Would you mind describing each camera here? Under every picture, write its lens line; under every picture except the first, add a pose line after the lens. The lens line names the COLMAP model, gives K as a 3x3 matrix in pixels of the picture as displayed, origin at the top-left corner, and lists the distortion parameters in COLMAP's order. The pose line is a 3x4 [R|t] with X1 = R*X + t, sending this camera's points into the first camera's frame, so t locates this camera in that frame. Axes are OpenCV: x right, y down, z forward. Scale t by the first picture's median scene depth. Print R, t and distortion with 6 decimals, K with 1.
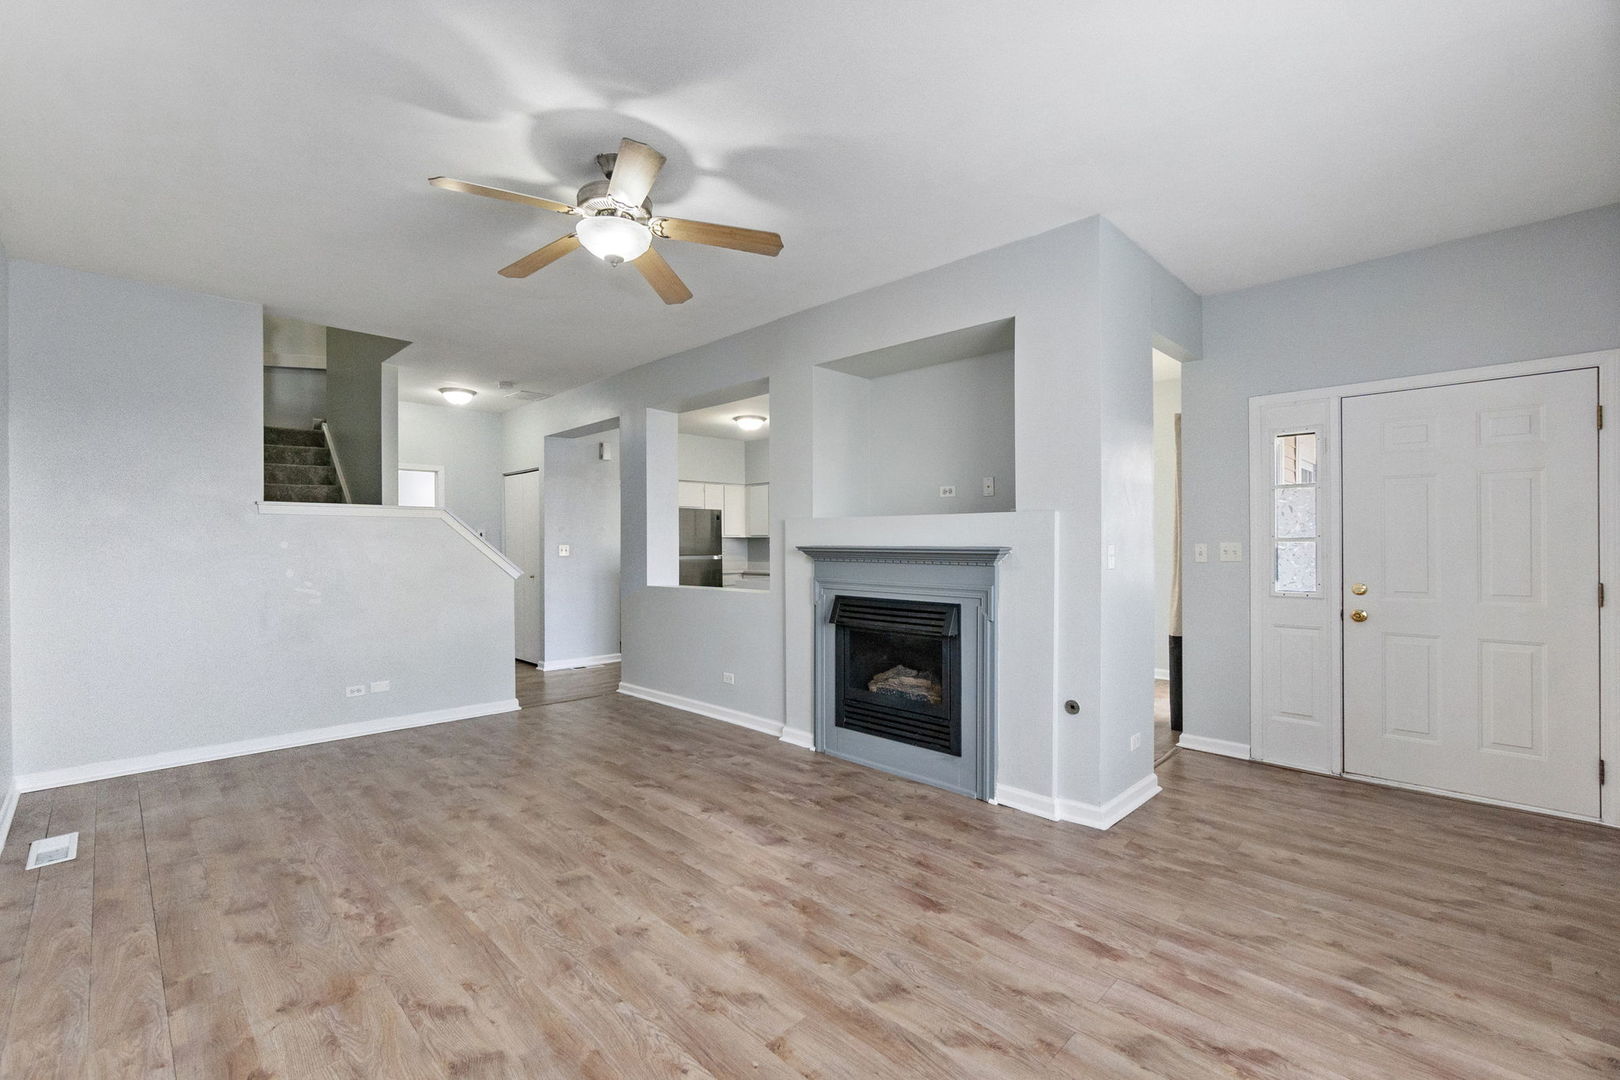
lens RADIAL K [[702.3, 0, 775.0], [0, 702.3, 545.3], [0, 0, 1]] dist [-0.006510, 0.001629]
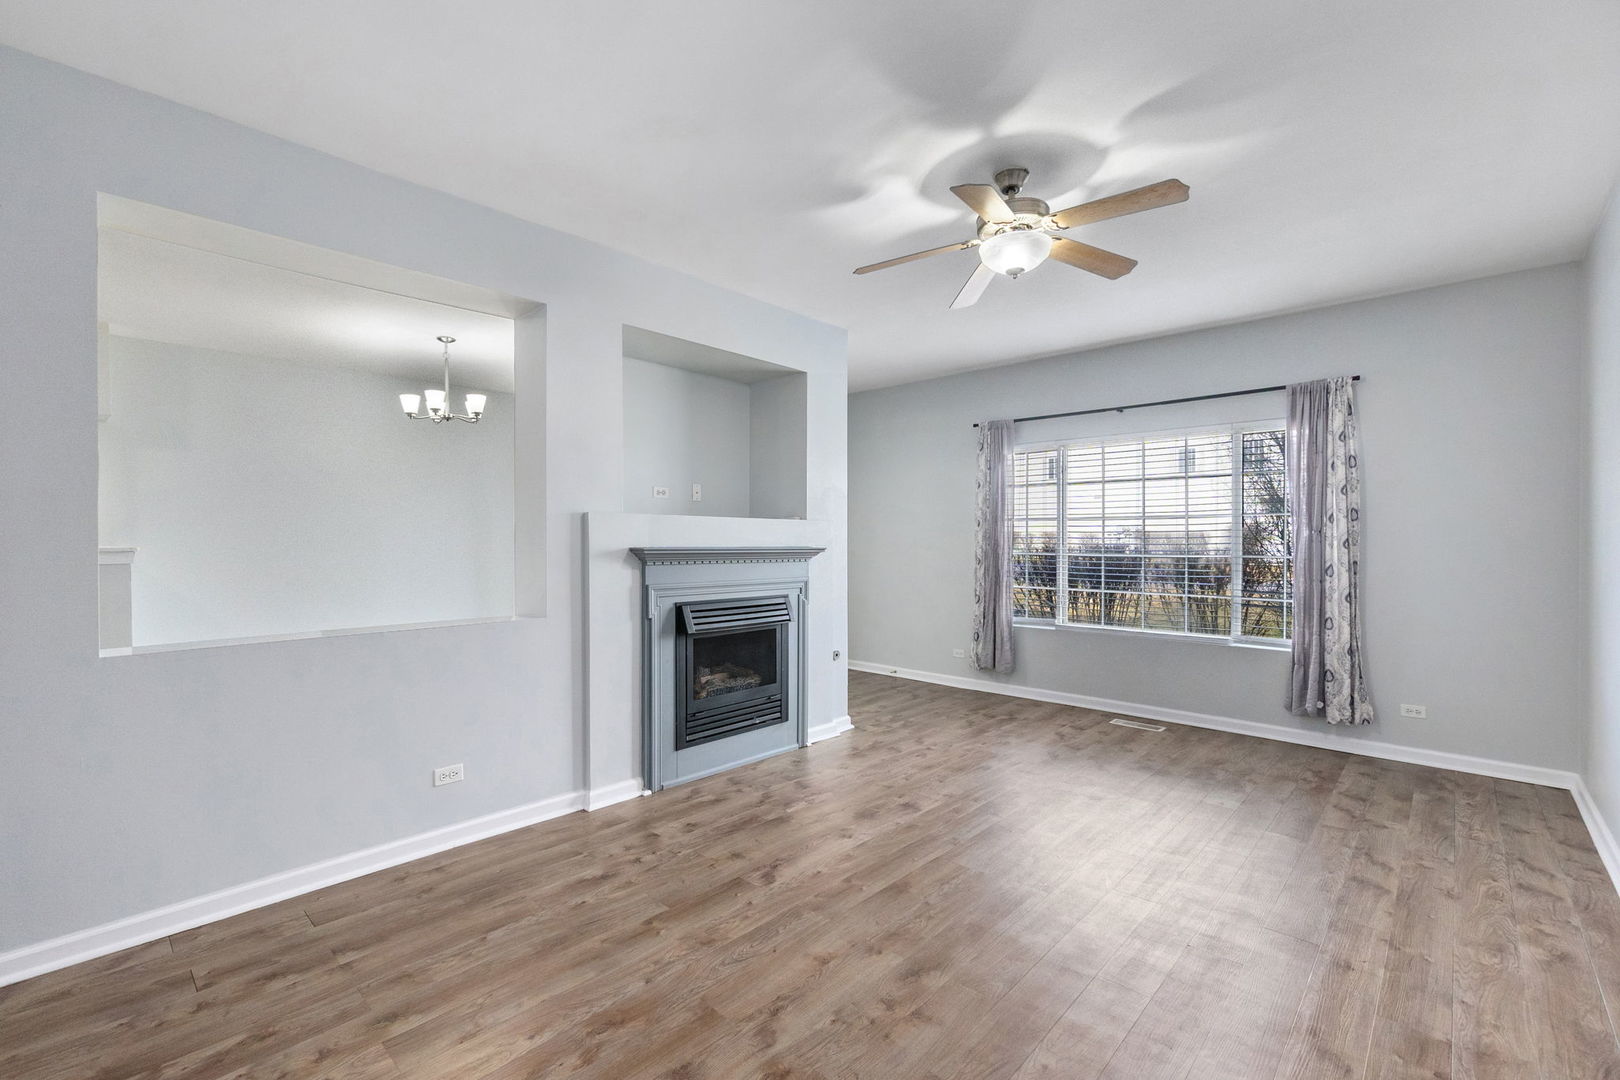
lens RADIAL K [[700.4, 0, 819.0], [0, 700.4, 541.8], [0, 0, 1]] dist [-0.002675, 0.000083]
pose [[-0.061484, 0.002772, 0.998104, -1.097961], [0.005355, 0.999983, -0.002447, -0.003259], [-0.998094, 0.005194, -0.061498, 1.190978]]
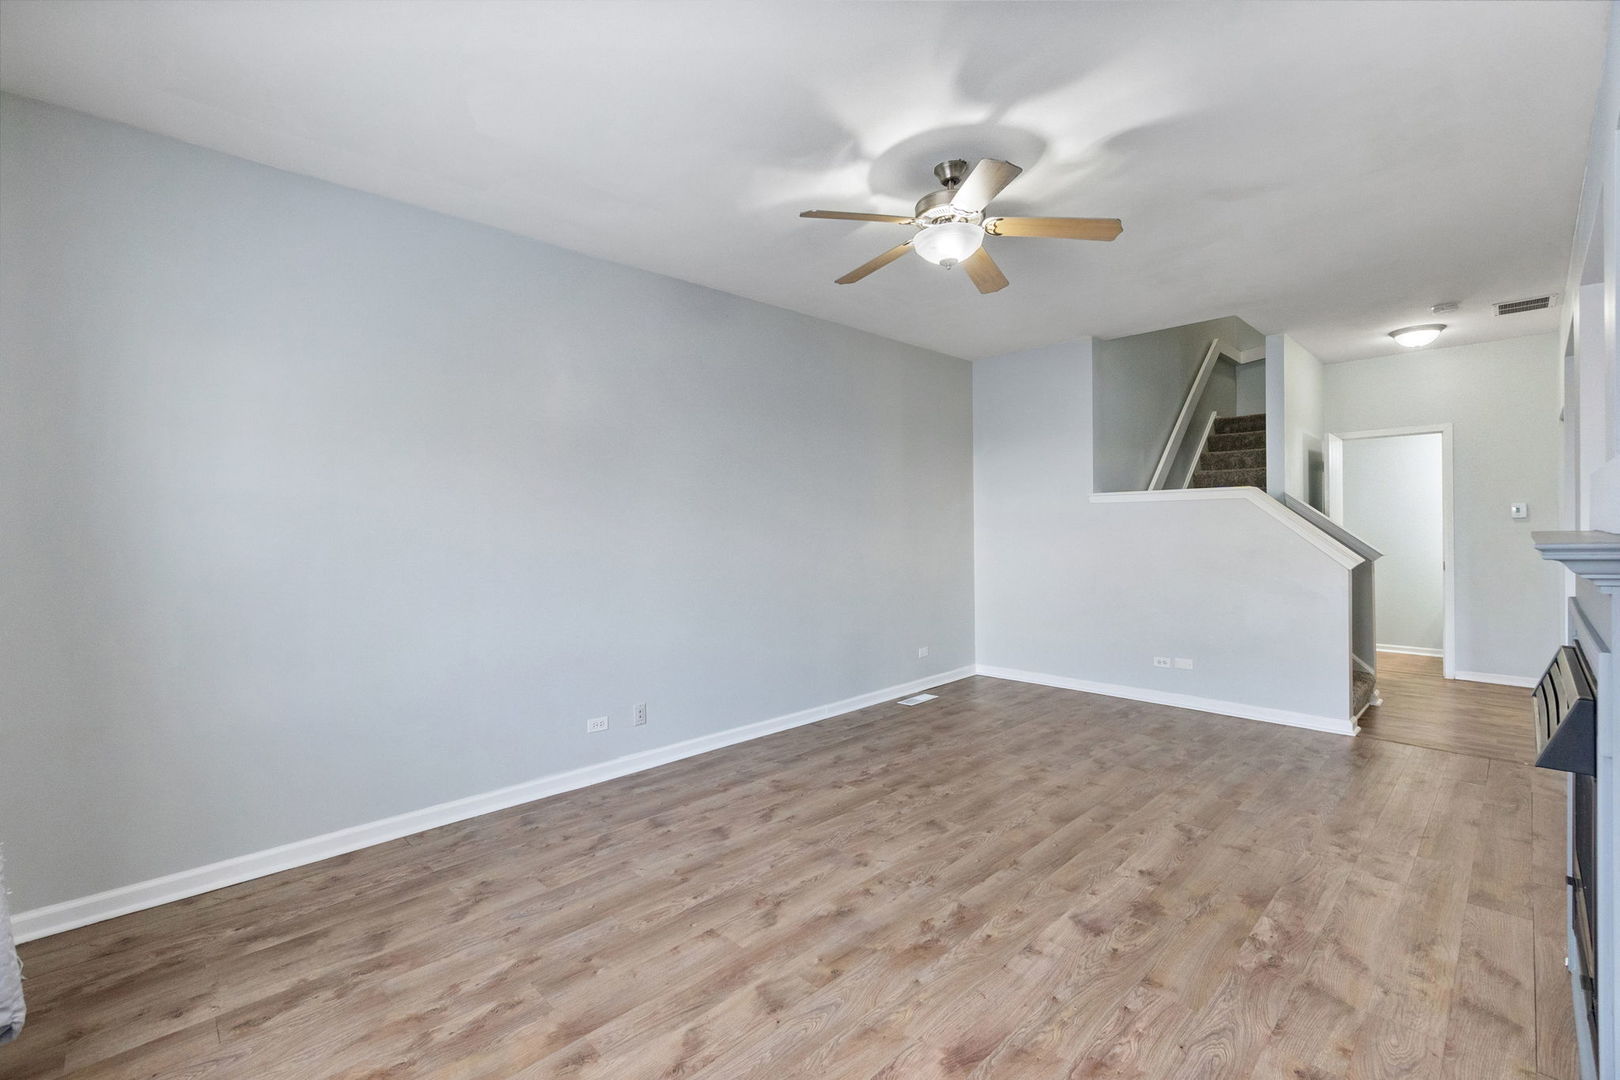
lens RADIAL K [[702.3, 0, 811.0], [0, 702.3, 532.4], [0, 0, 1]] dist [-0.006510, 0.001629]
pose [[0.003970, 0.006706, -0.999970, 0.731407], [0.006977, 0.999953, 0.006733, -0.006084], [0.999968, -0.007003, 0.003923, 0.689440]]
